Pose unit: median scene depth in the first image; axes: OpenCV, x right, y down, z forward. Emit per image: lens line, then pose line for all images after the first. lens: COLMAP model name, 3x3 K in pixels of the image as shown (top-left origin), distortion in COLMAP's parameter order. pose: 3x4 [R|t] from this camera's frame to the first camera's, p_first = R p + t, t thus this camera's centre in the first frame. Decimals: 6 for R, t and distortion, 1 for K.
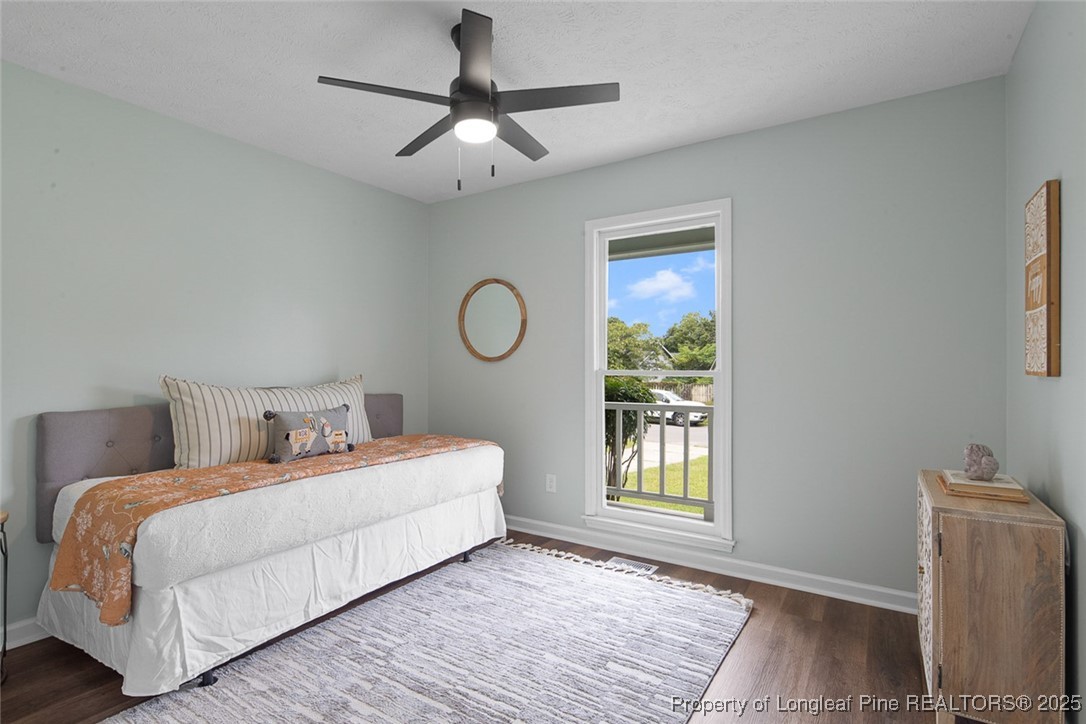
lens RADIAL K [[533.0, 0, 547.7], [0, 533.0, 362.0], [0, 0, 1]] dist [0.007803, -0.003000]
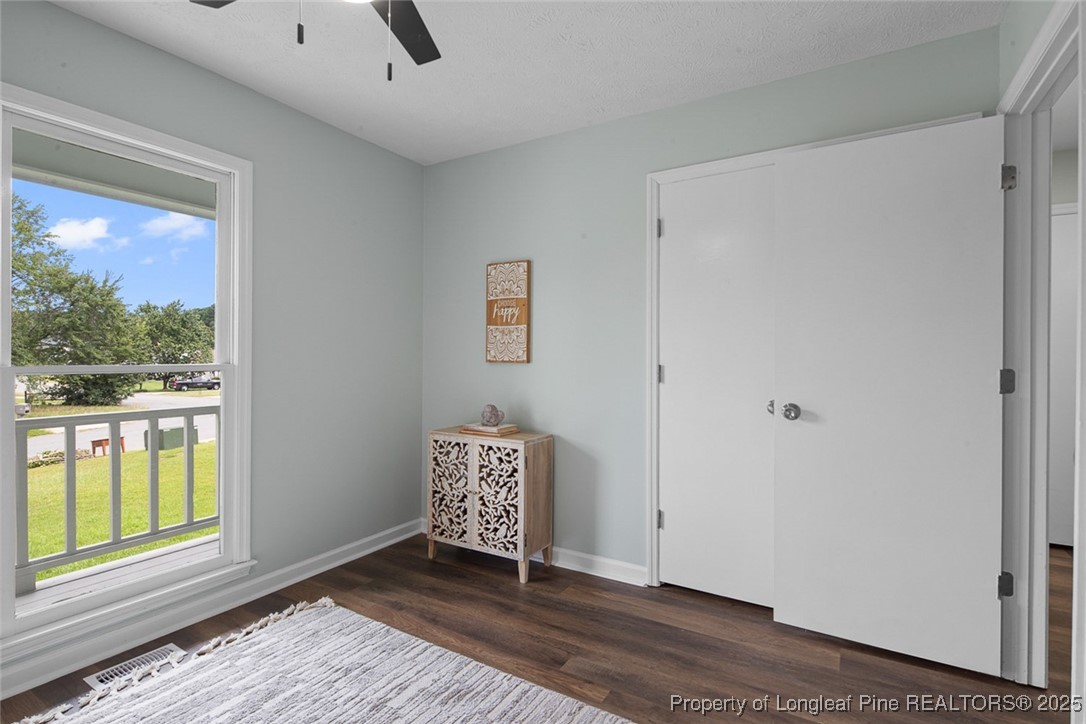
lens RADIAL K [[533.0, 0, 547.1], [0, 533.0, 361.8], [0, 0, 1]] dist [0.007803, -0.003000]
pose [[-0.030789, -0.015388, 0.999407, -0.557146], [-0.008498, 0.999849, 0.015133, -0.002665], [-0.999490, -0.008028, -0.030916, 0.582067]]
